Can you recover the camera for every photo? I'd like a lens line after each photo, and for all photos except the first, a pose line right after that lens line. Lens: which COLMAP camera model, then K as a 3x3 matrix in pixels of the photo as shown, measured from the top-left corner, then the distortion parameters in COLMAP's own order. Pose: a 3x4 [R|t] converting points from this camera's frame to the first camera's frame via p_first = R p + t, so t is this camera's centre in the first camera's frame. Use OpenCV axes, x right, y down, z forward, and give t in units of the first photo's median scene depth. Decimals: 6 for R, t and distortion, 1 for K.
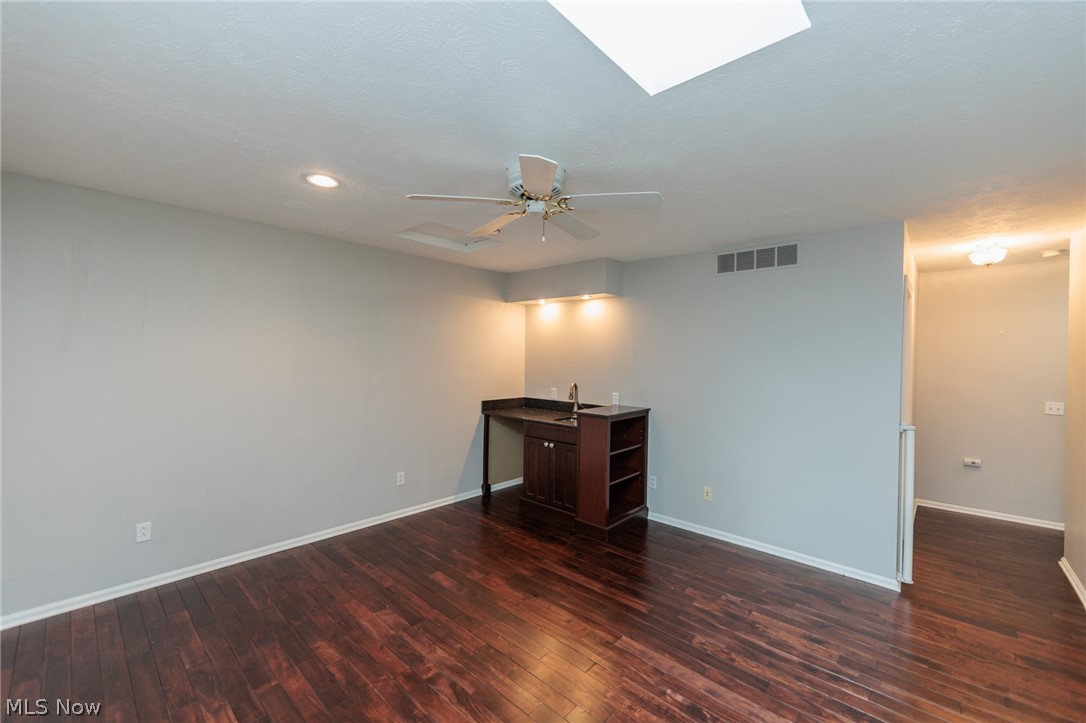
lens RADIAL K [[423.8, 0, 544.6], [0, 423.8, 360.2], [0, 0, 1]] dist [-0.002421, 0.000041]
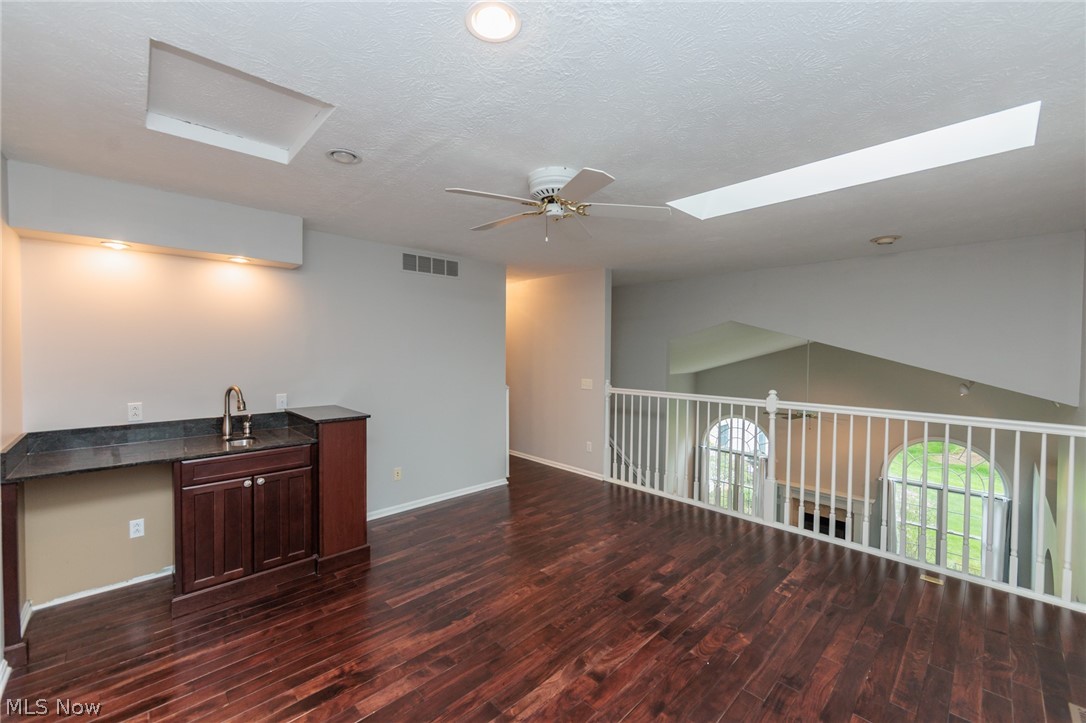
lens RADIAL K [[423.8, 0, 544.6], [0, 423.8, 360.2], [0, 0, 1]] dist [-0.002421, 0.000041]
pose [[0.078297, -0.035078, 0.996313, -0.659235], [0.004038, 0.999384, 0.034869, -0.008726], [-0.996922, 0.001293, 0.078391, 0.558795]]
